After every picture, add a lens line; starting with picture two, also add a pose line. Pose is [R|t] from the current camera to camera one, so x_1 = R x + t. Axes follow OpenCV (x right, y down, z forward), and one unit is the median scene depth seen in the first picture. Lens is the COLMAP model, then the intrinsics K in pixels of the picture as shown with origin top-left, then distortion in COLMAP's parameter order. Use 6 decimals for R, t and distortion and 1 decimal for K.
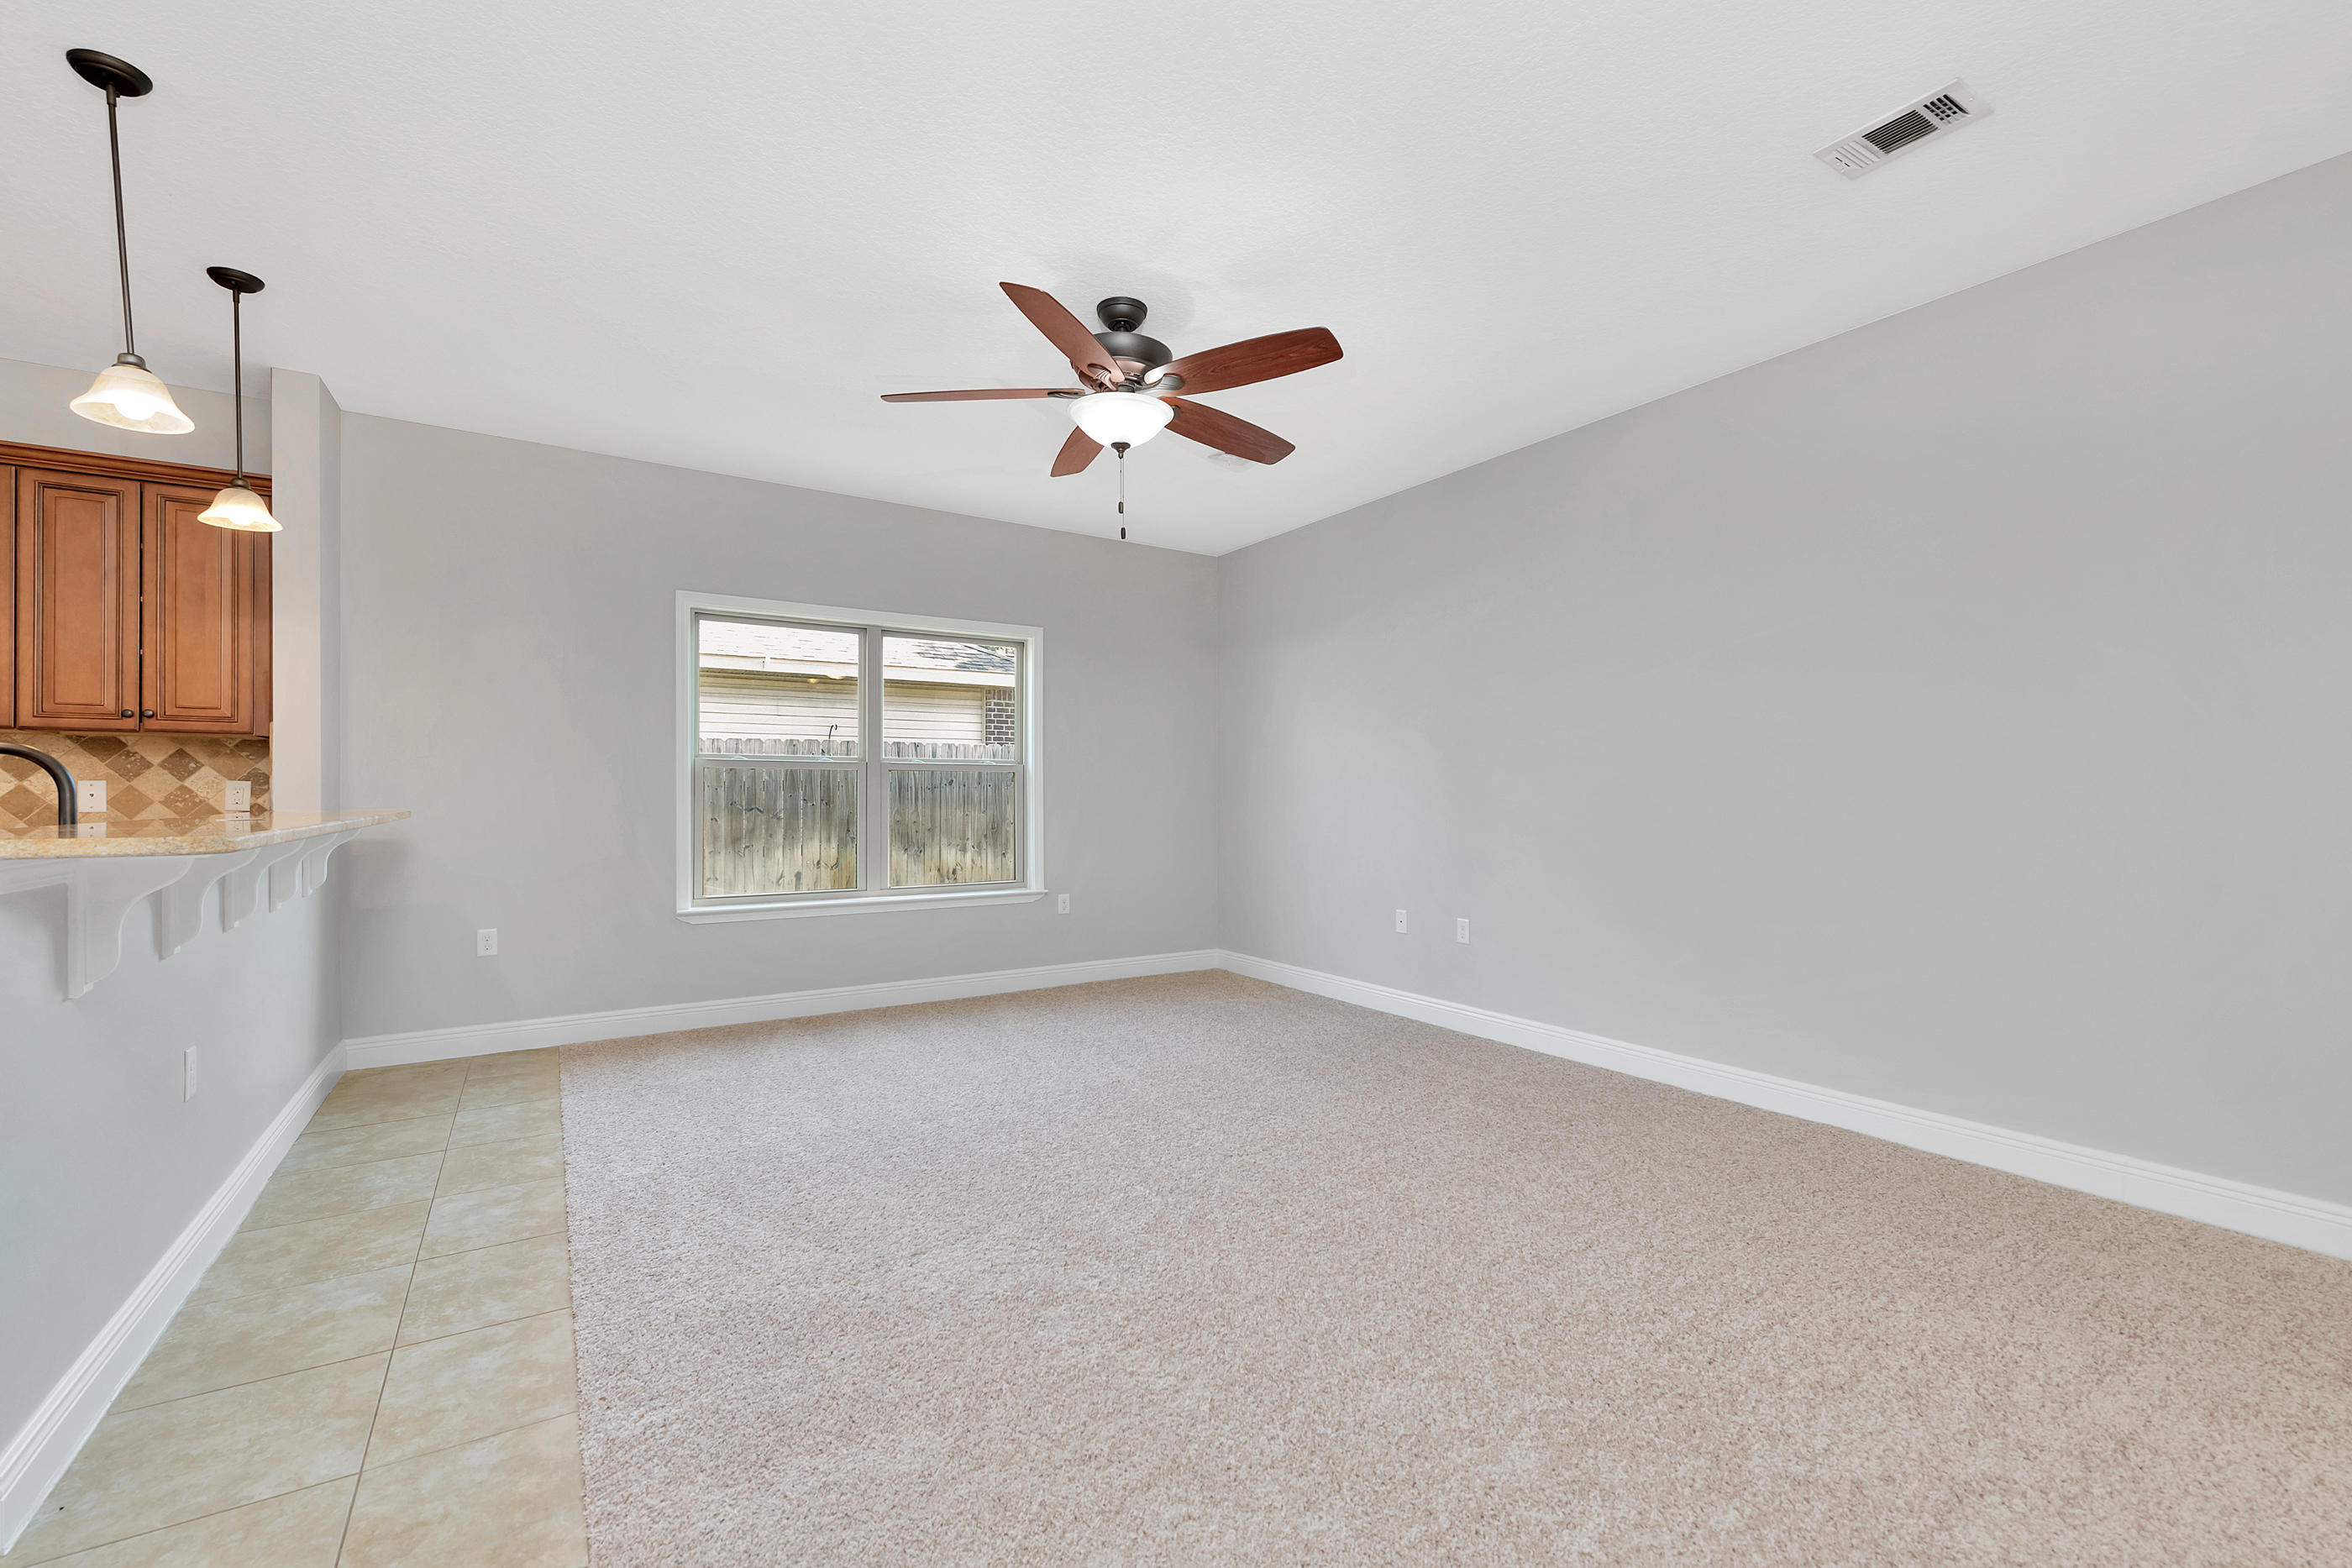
lens RADIAL K [[987.0, 0, 1176.0], [0, 987.0, 784.0], [0, 0, 1]] dist [0.000429, 0.000115]
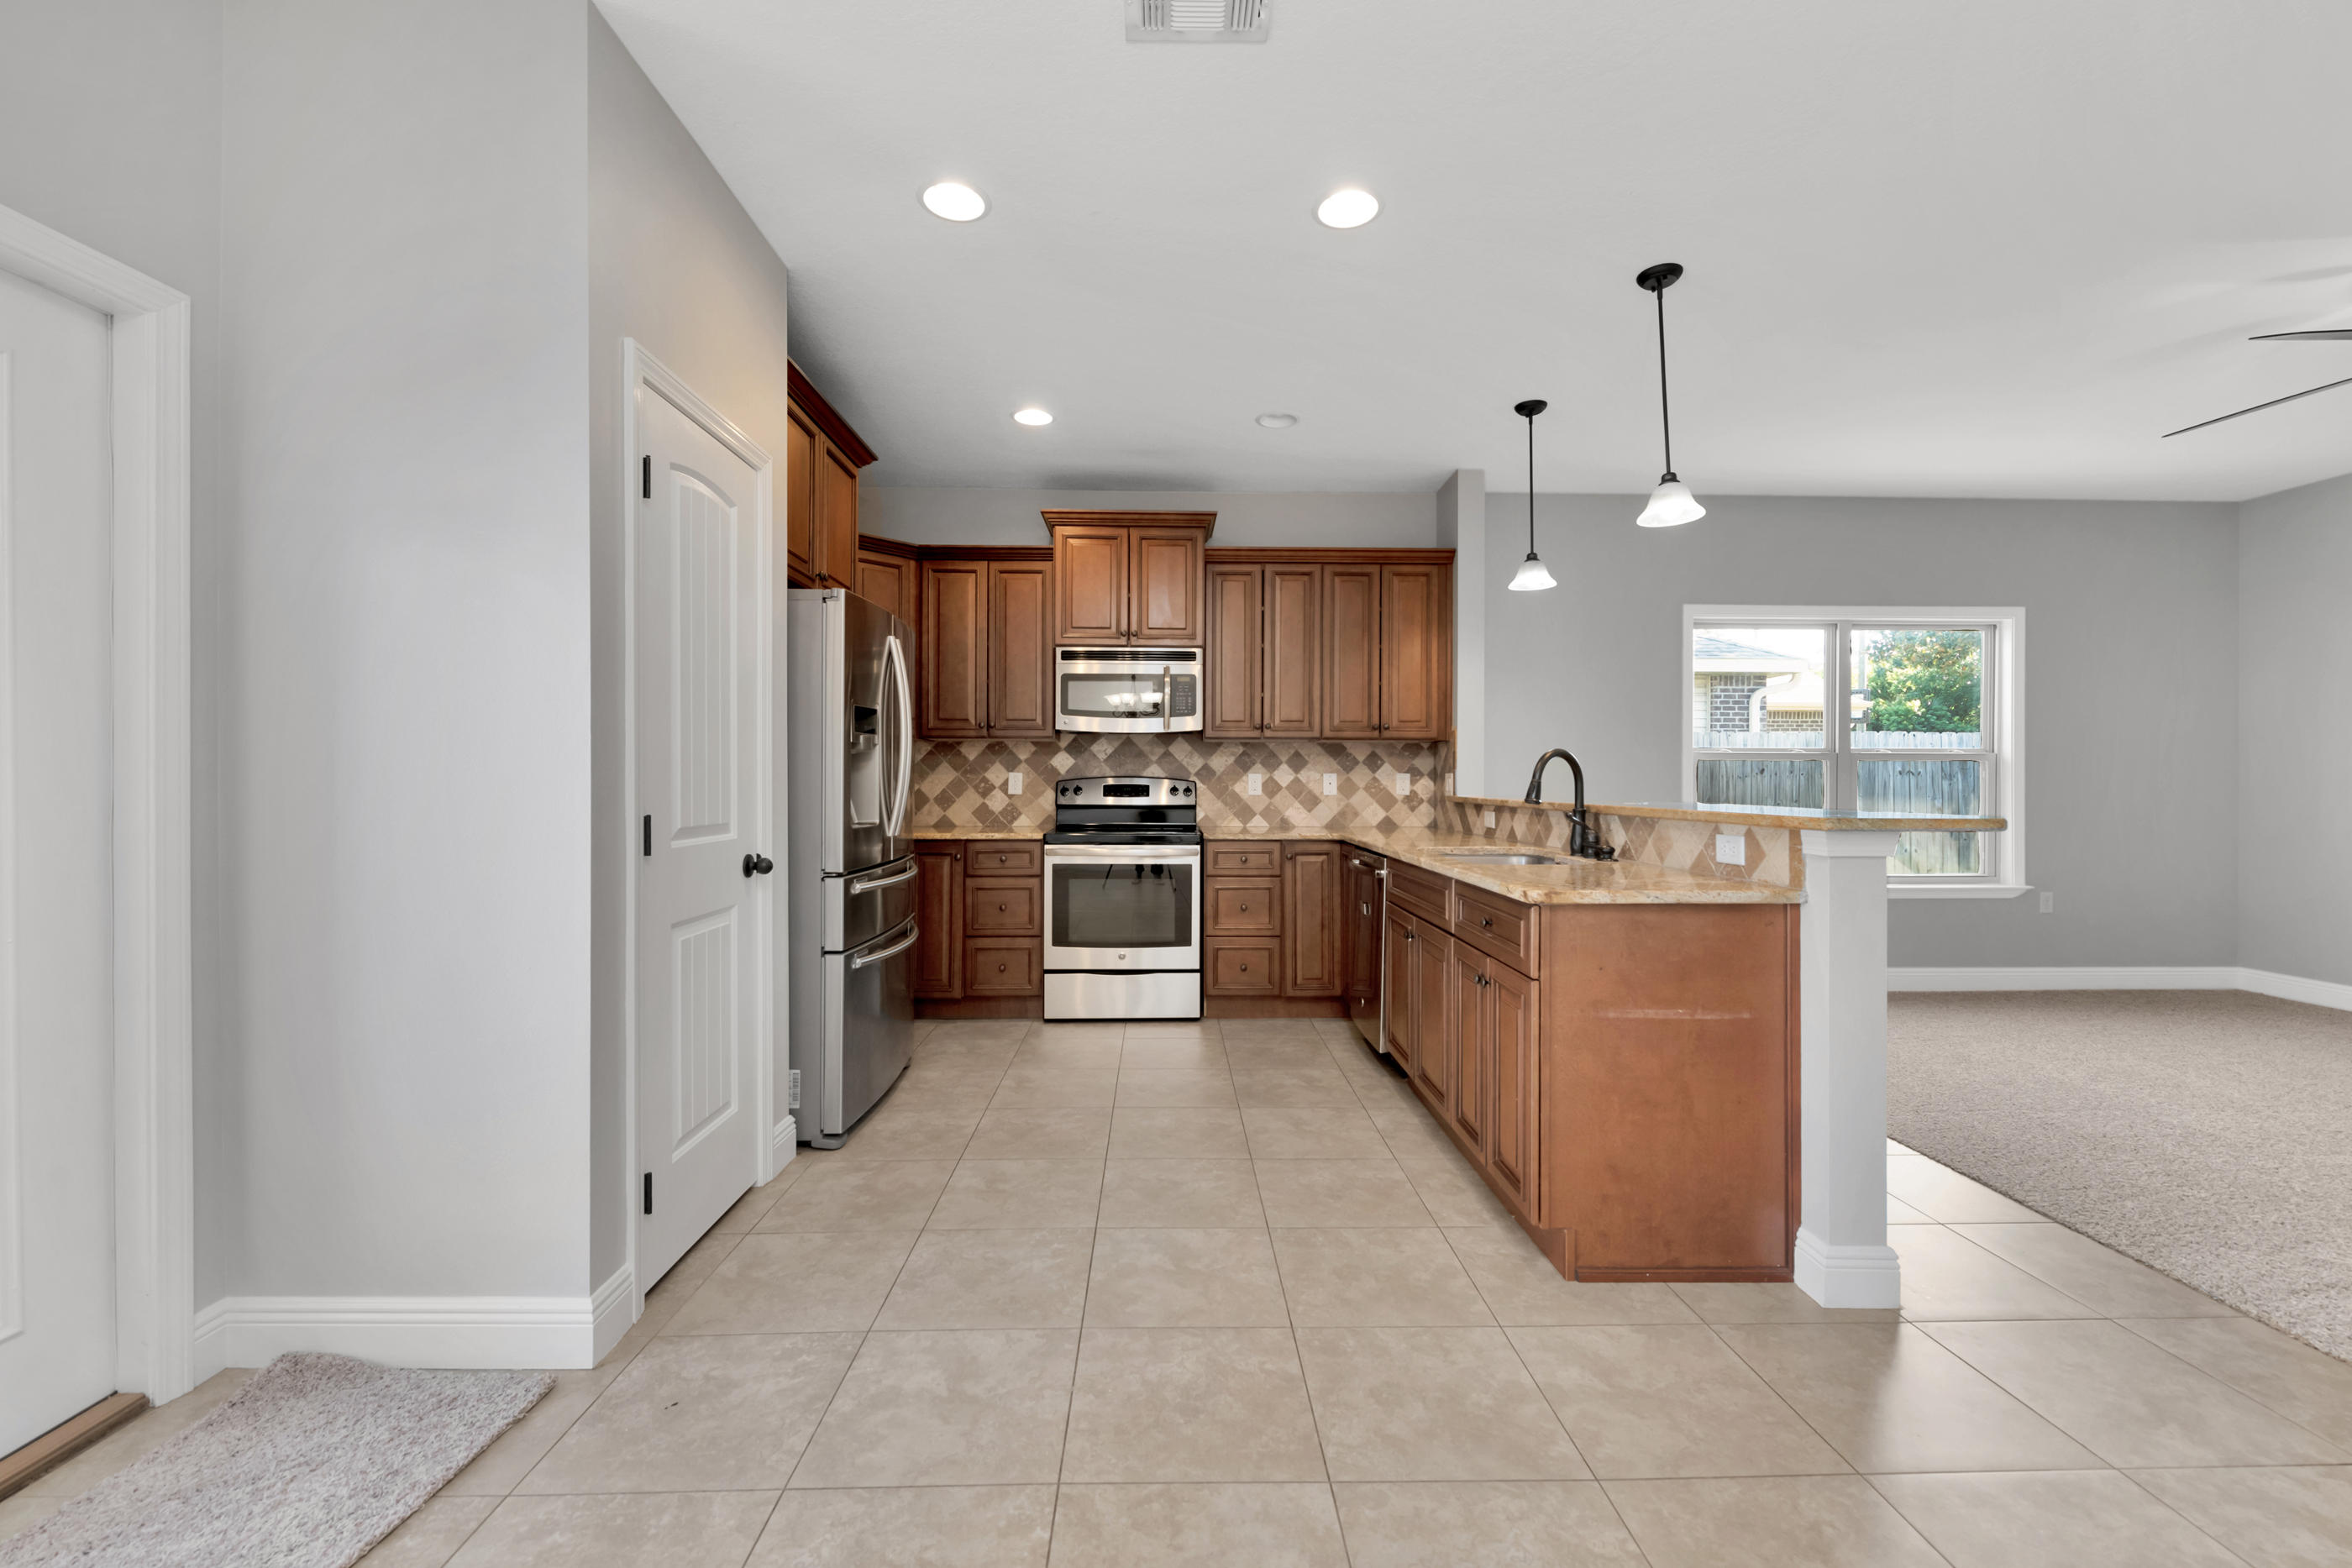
lens RADIAL K [[944.4, 0, 1169.9], [0, 944.4, 779.7], [0, 0, 1]] dist [-0.000034, -0.000011]
pose [[0.847838, 0.001452, -0.530254, -0.421456], [0.003293, 0.999963, 0.008004, -0.004773], [0.530245, -0.008532, 0.847801, -0.232434]]
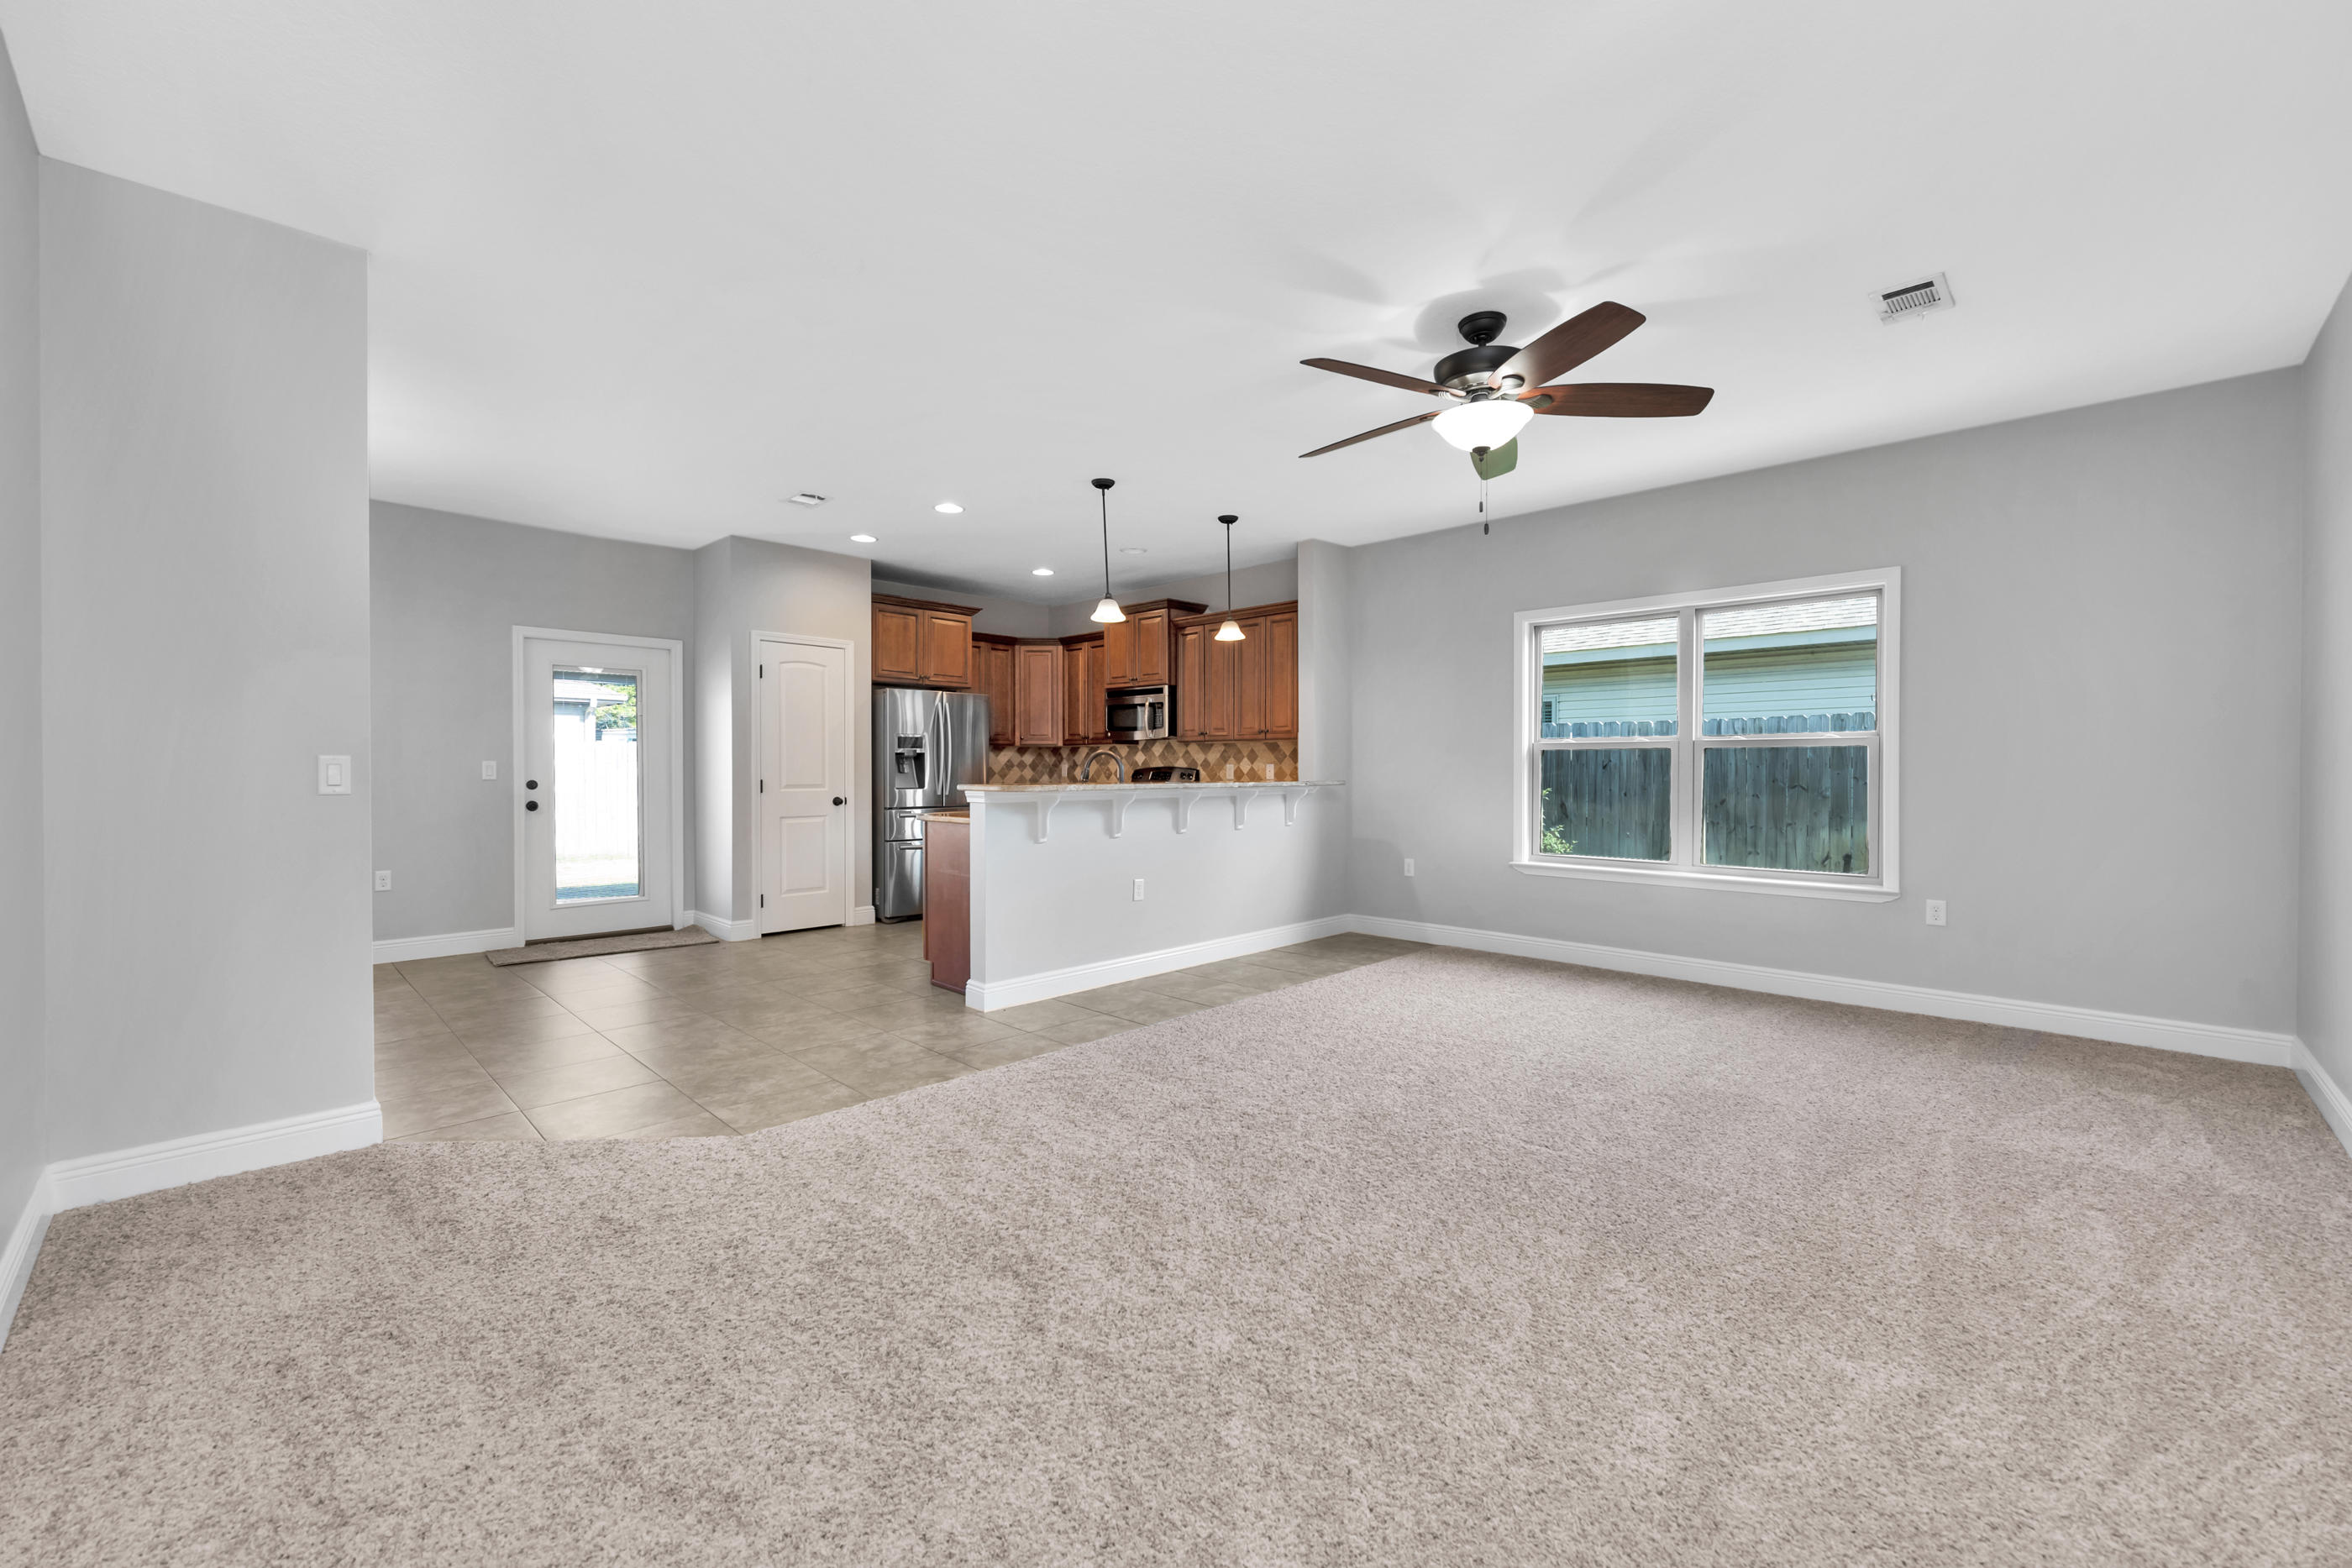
lens RADIAL K [[944.4, 0, 1169.9], [0, 944.4, 779.7], [0, 0, 1]] dist [-0.000034, -0.000011]
pose [[0.208577, 0.012468, -0.977926, 0.552825], [0.008193, 0.999861, 0.014495, -0.001077], [0.977972, -0.011035, 0.208446, 0.278148]]
